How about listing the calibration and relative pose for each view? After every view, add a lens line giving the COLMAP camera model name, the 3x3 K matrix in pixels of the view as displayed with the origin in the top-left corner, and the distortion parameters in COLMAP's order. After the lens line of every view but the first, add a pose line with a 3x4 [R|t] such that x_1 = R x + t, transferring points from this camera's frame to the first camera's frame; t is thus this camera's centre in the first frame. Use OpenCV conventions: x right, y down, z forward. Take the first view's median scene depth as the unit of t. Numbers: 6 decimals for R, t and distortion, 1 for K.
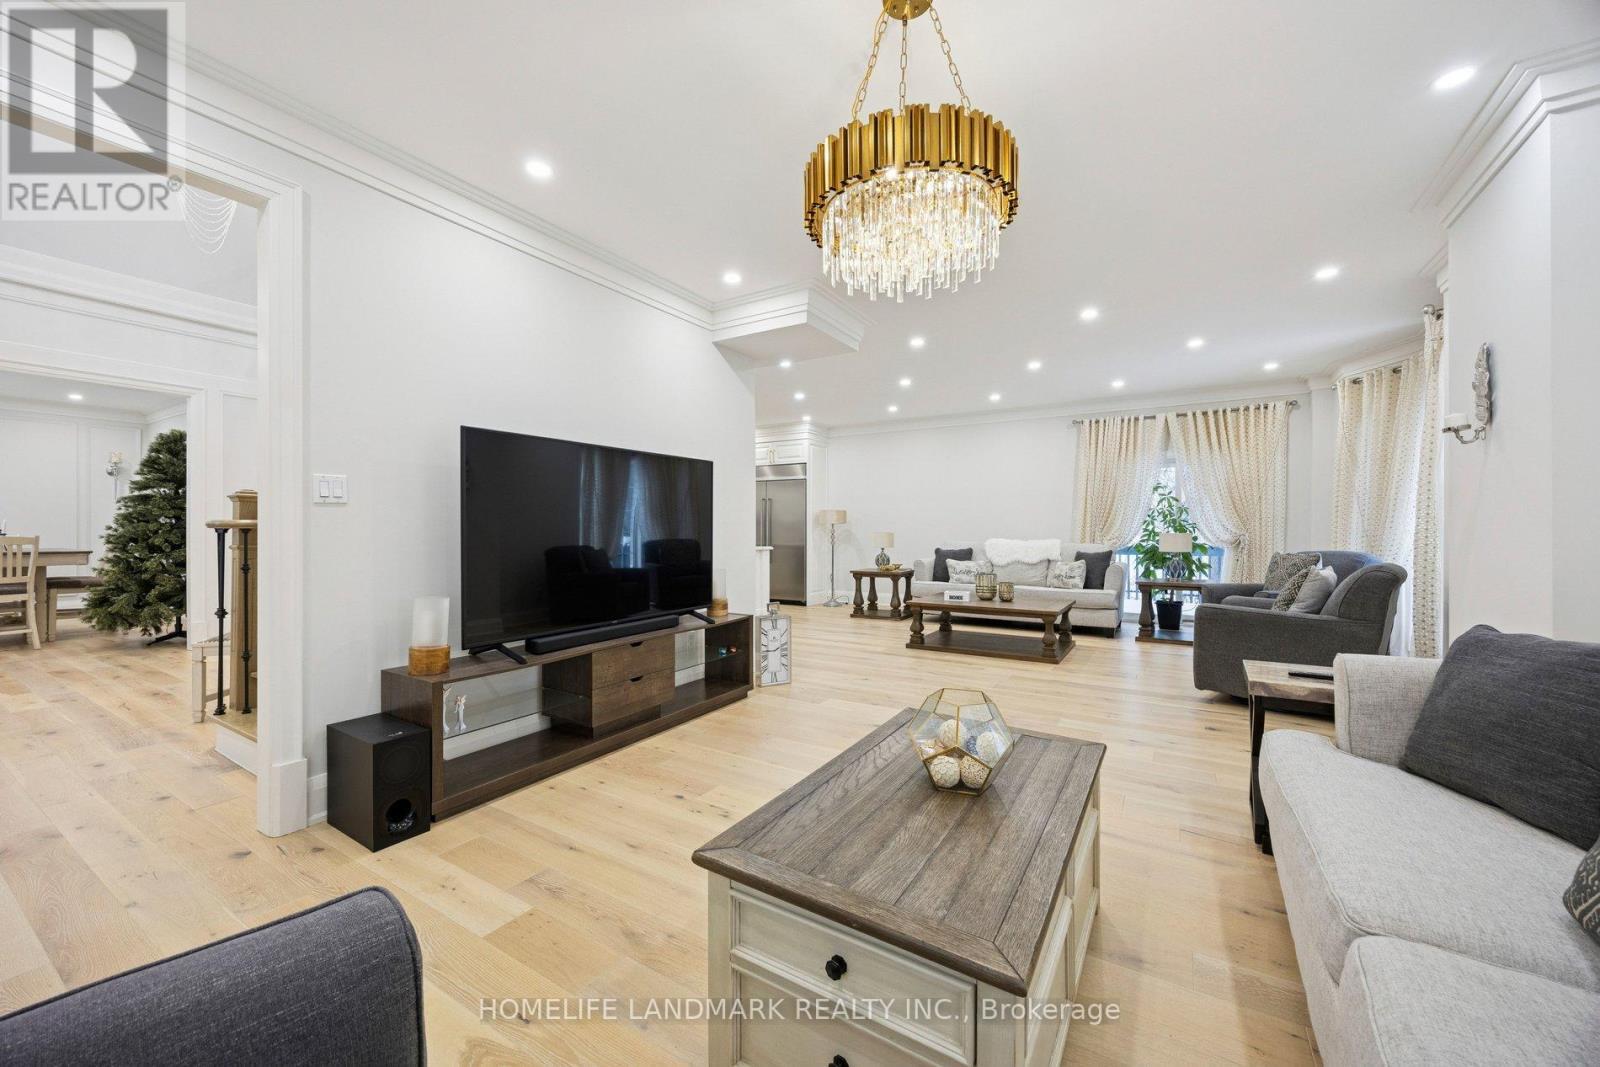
lens RADIAL K [[607.1, 0, 800.0], [0, 607.1, 533.5], [0, 0, 1]] dist [-0.002475, -0.000058]
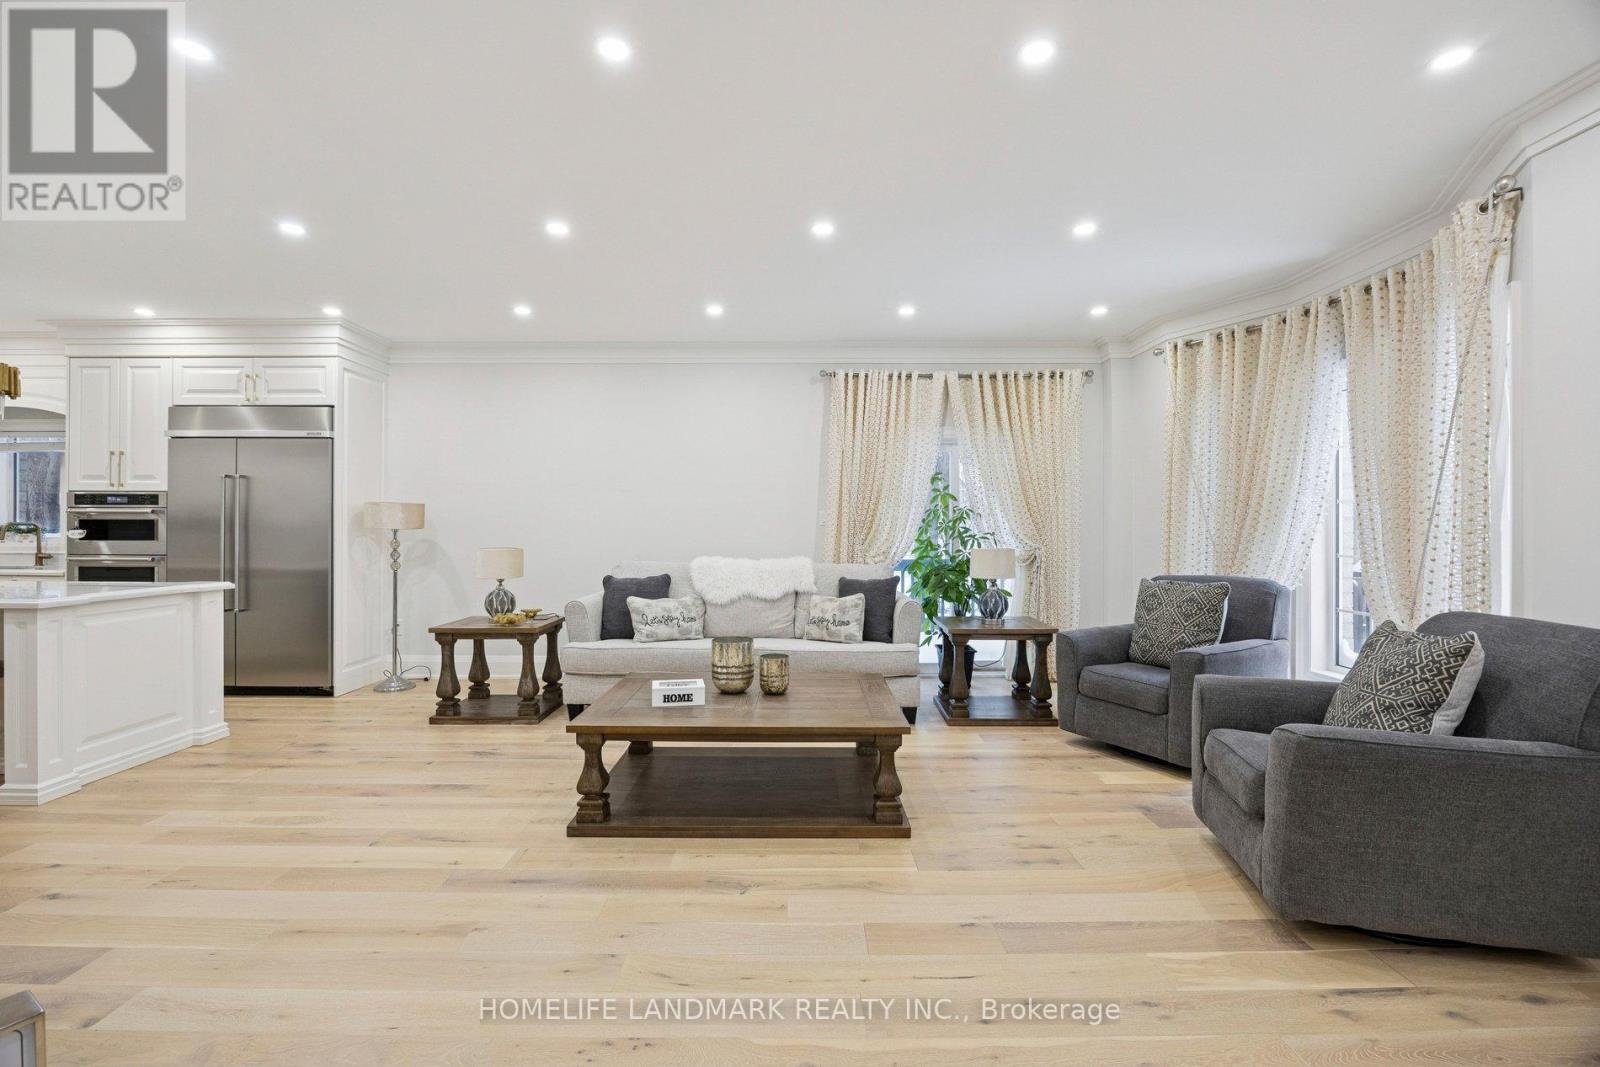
lens RADIAL K [[696.6, 0, 803.5], [0, 696.6, 528.0], [0, 0, 1]] dist [-0.022364, -0.000363]
pose [[0.849158, 0.002689, 0.528131, 0.046664], [0.002110, 0.999962, -0.008483, -0.013767], [-0.528134, 0.008317, 0.849120, 0.387153]]
